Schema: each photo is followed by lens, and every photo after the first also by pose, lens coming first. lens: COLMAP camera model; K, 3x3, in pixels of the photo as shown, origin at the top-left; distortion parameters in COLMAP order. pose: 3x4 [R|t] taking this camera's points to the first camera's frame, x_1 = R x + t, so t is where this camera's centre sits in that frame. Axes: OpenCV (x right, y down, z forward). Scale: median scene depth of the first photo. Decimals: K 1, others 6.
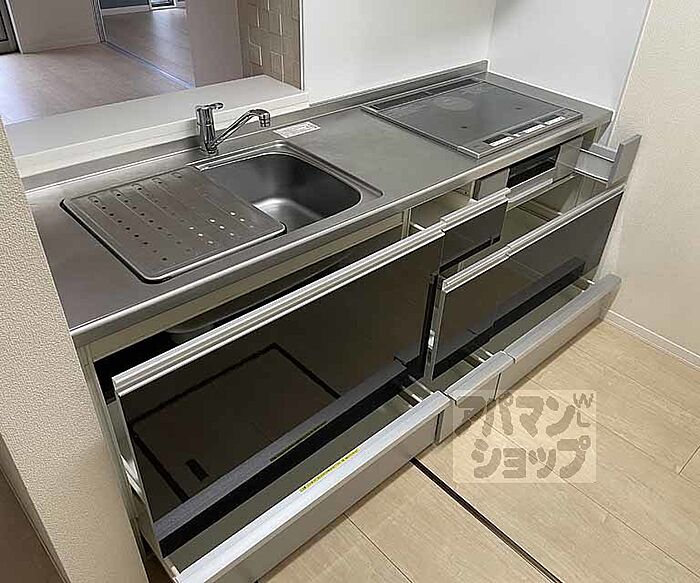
lens RADIAL K [[603.1, 0, 349.2], [0, 603.1, 289.7], [0, 0, 1]] dist [0.013157, 0.001016]
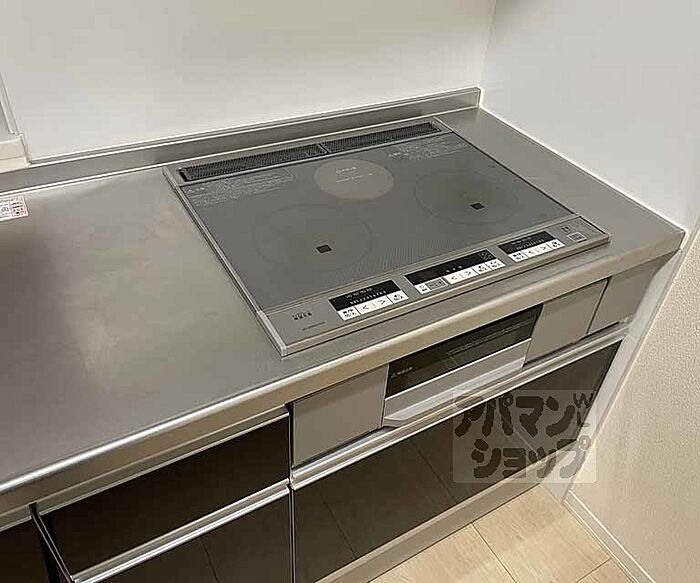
lens RADIAL K [[603.1, 0, 352.6], [0, 603.1, 294.3], [0, 0, 1]] dist [0.013157, 0.001016]
pose [[0.978887, 0.141155, -0.147837, 0.263261], [-0.135499, 0.989628, 0.047704, -0.238539], [0.153038, -0.026665, 0.987861, 0.501916]]
